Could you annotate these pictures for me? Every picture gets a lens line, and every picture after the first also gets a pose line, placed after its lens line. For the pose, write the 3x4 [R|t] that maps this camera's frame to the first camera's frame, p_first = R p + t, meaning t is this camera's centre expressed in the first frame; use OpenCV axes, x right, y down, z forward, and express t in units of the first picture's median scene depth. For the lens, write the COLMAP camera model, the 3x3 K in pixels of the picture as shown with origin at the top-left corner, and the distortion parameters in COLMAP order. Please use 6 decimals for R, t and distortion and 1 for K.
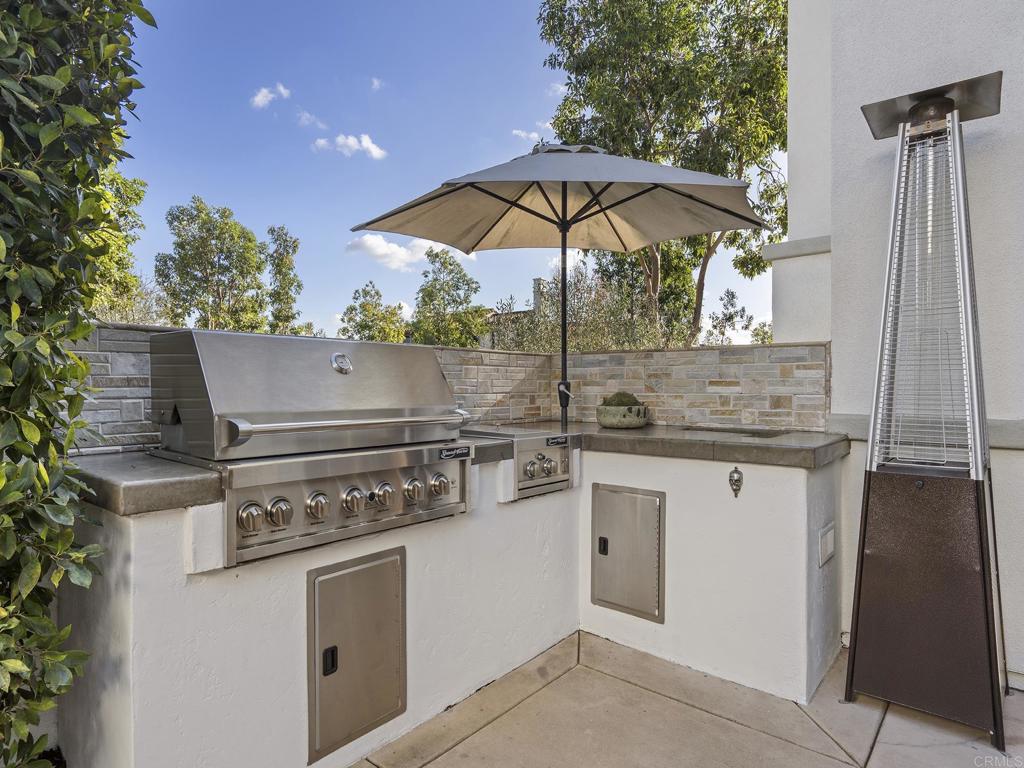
lens RADIAL K [[579.7, 0, 509.8], [0, 579.7, 394.5], [0, 0, 1]] dist [0.005923, 0.000221]
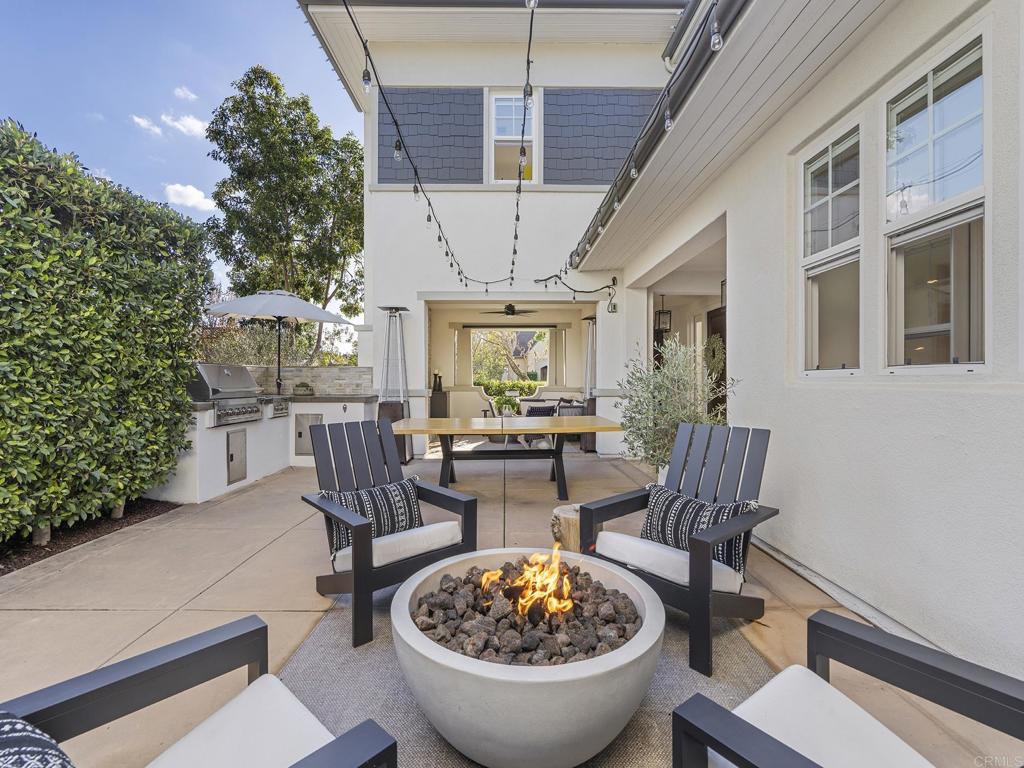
lens RADIAL K [[465.8, 0, 509.6], [0, 465.8, 388.9], [0, 0, 1]] dist [0.002042, 0.000444]
pose [[0.753182, -0.007155, 0.657774, -0.505469], [0.005925, 0.999974, 0.004094, 0.022821], [-0.657786, 0.000814, 0.753204, -1.261499]]
